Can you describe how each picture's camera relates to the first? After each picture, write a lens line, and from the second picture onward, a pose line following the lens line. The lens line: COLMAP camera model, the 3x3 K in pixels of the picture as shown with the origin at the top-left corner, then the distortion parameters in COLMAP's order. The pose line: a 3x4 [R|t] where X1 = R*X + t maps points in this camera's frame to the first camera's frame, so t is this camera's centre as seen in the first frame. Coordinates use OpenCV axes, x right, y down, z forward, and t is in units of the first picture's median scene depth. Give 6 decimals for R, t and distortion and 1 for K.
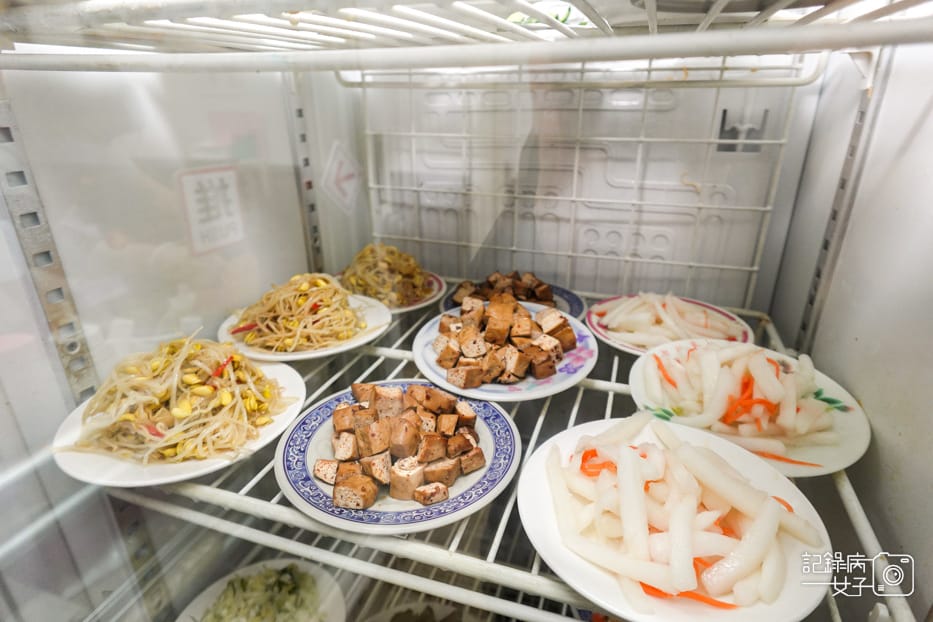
lens RADIAL K [[535.3, 0, 466.5], [0, 535.3, 311.0], [0, 0, 1]] dist [0.002571, 0.001758]
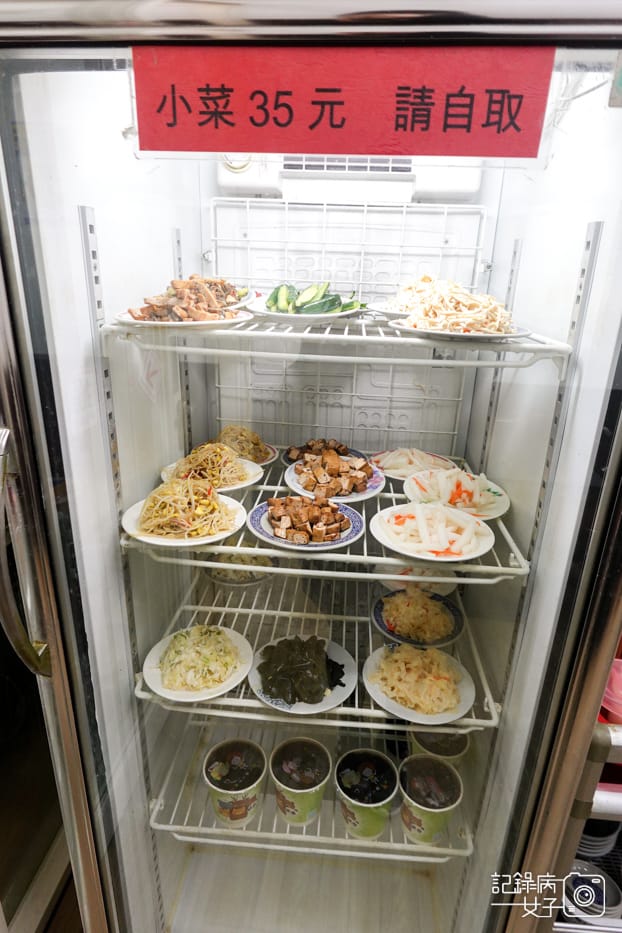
lens RADIAL K [[535.3, 0, 323.6], [0, 535.3, 467.4], [0, 0, 1]] dist [0.002571, 0.001758]
pose [[0.963435, -0.047284, 0.263737, -0.437624], [0.058141, 0.997746, -0.033512, 0.085538], [-0.261558, 0.047621, 0.964012, -0.725178]]
